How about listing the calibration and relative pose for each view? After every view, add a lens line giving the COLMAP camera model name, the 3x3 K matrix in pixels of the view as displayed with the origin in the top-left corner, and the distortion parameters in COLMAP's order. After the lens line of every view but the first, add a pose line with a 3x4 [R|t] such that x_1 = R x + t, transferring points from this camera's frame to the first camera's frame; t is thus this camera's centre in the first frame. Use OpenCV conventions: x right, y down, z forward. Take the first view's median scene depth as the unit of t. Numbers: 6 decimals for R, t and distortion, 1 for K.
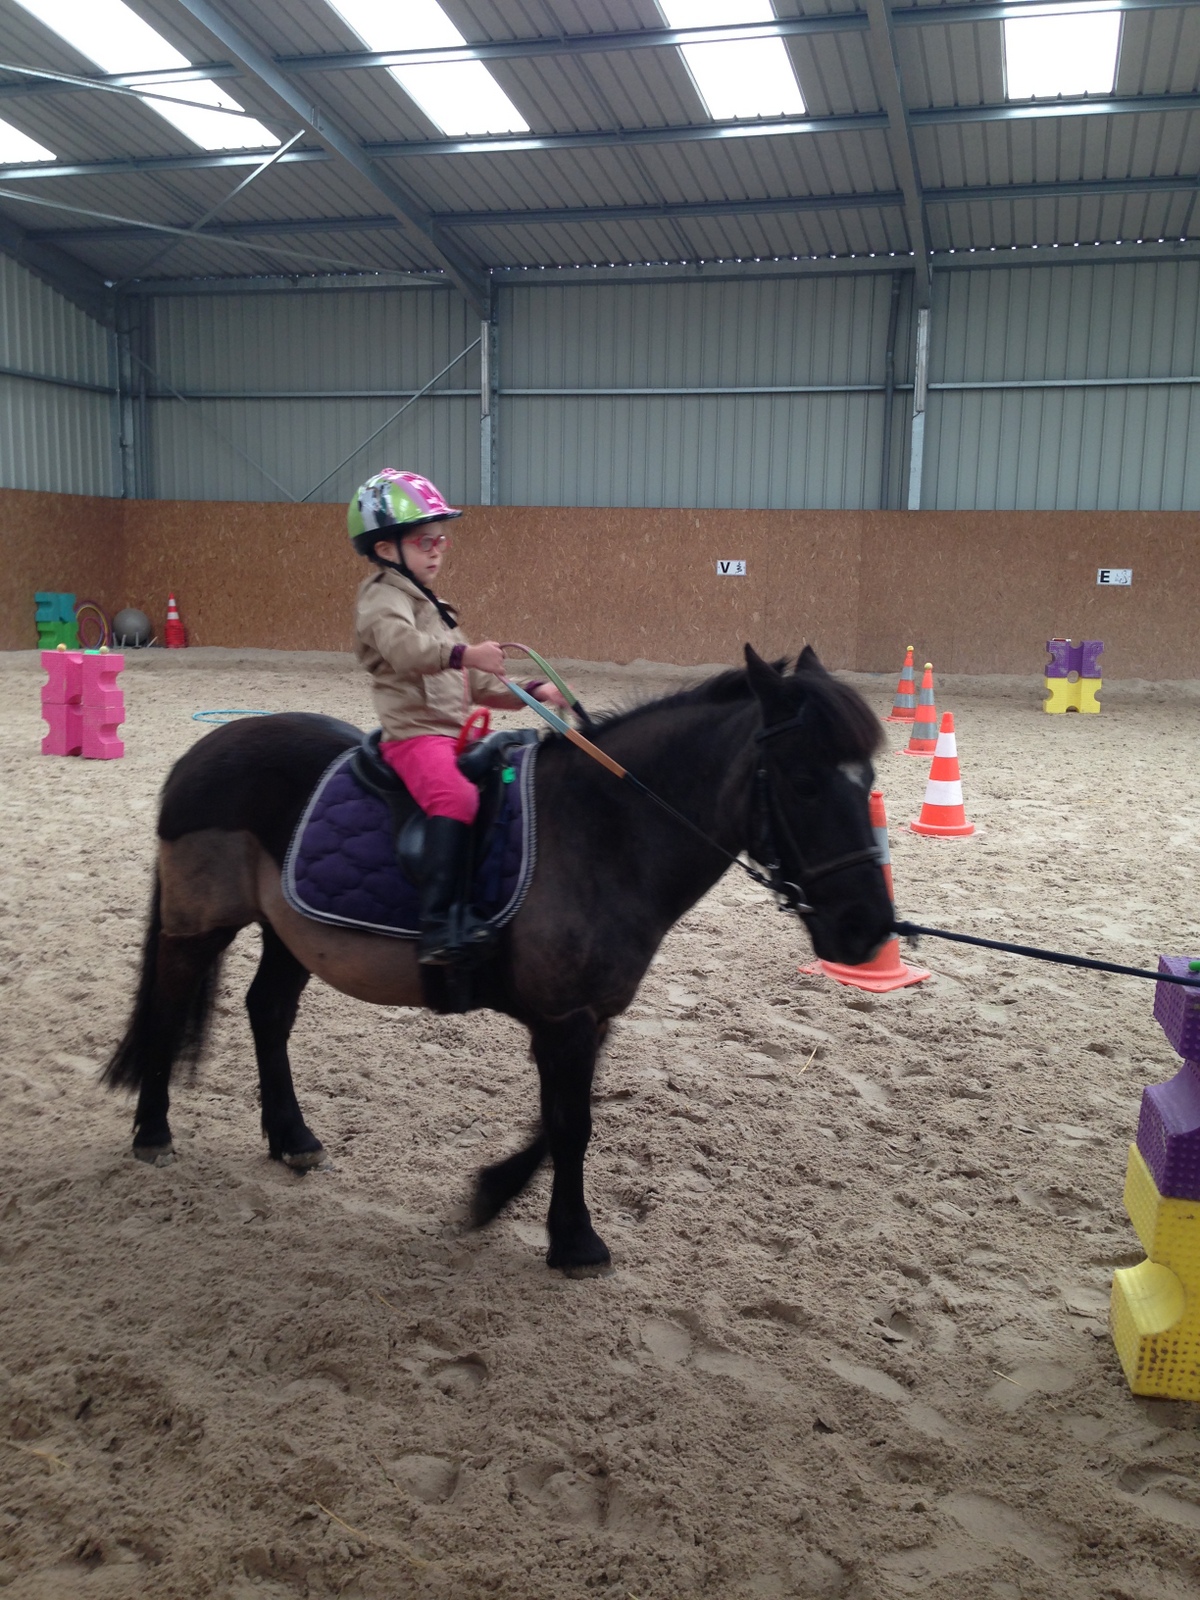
lens RADIAL K [[1500.7, 0, 594.4], [0, 1500.7, 829.5], [0, 0, 1]] dist [0.105991, -0.171502]
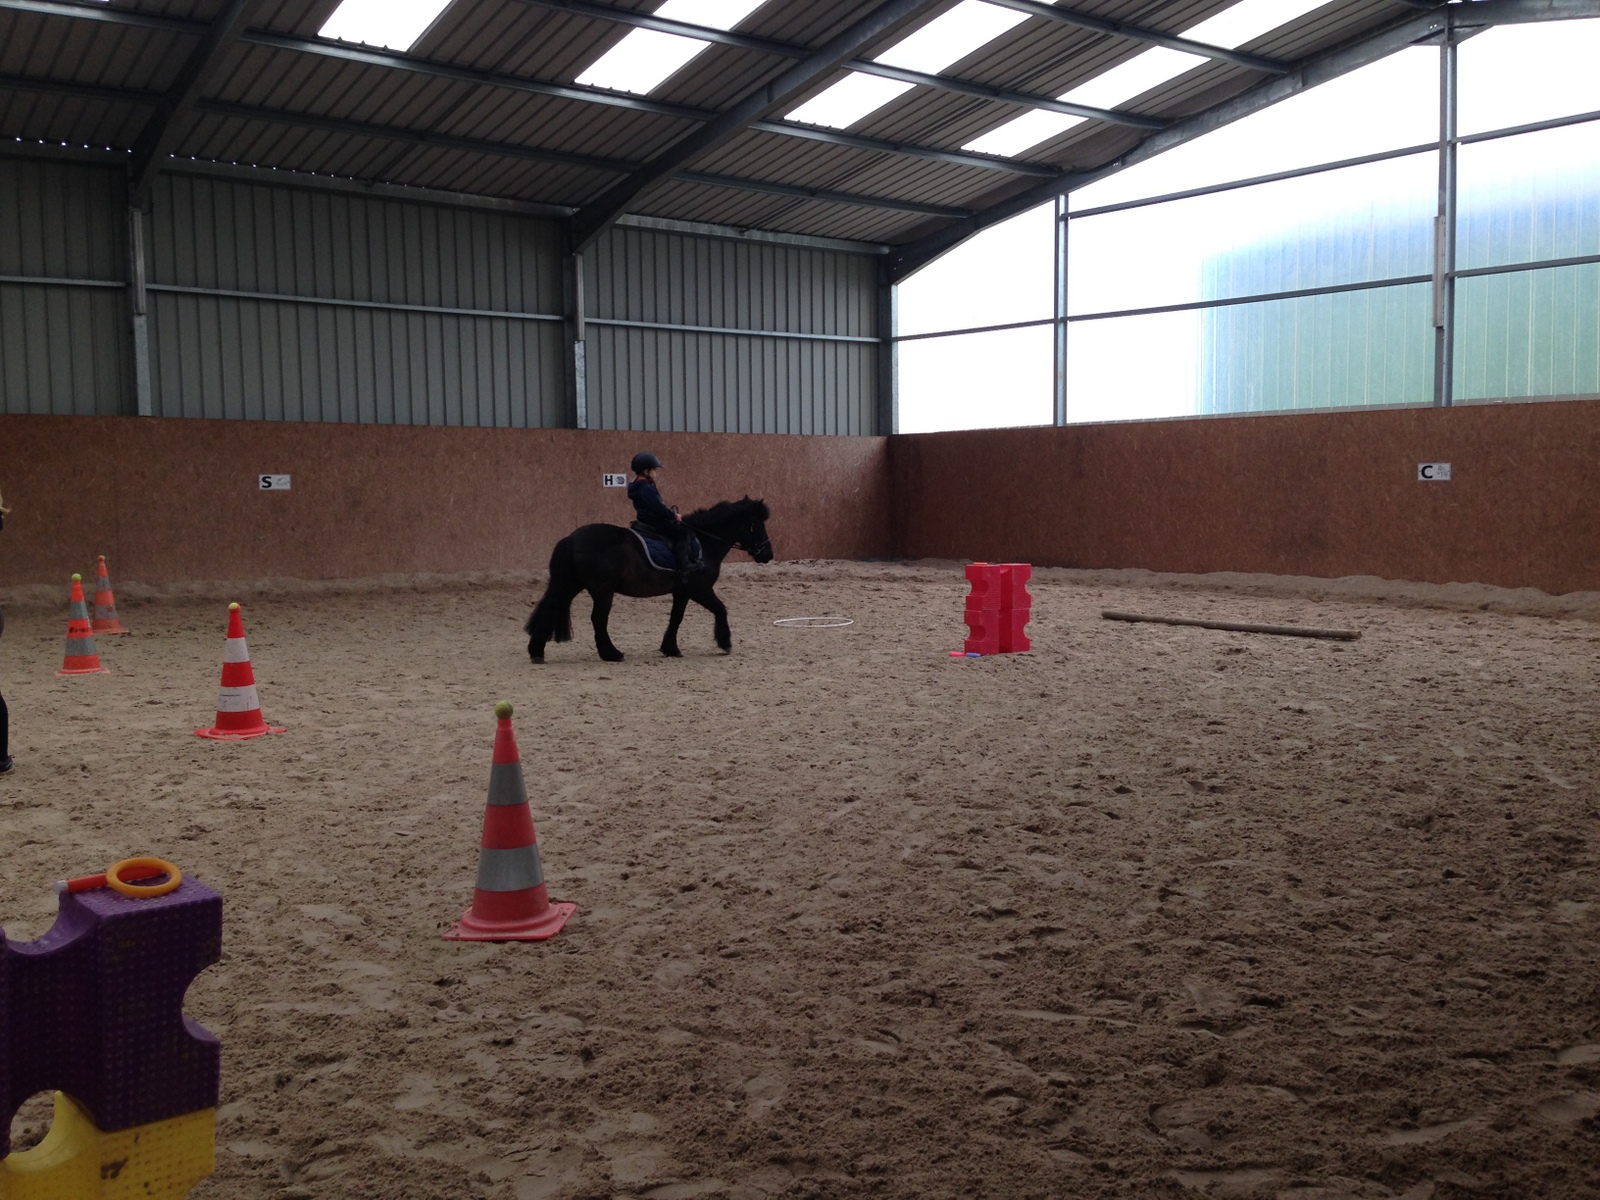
lens RADIAL K [[1535.2, 0, 768.3], [0, 1535.2, 596.3], [0, 0, 1]] dist [0.209832, -0.332970]
pose [[0.608511, -0.083490, 0.789141, -1.101925], [0.151737, 0.988343, -0.012439, -0.081533], [-0.778903, 0.127311, 0.614086, 0.327038]]
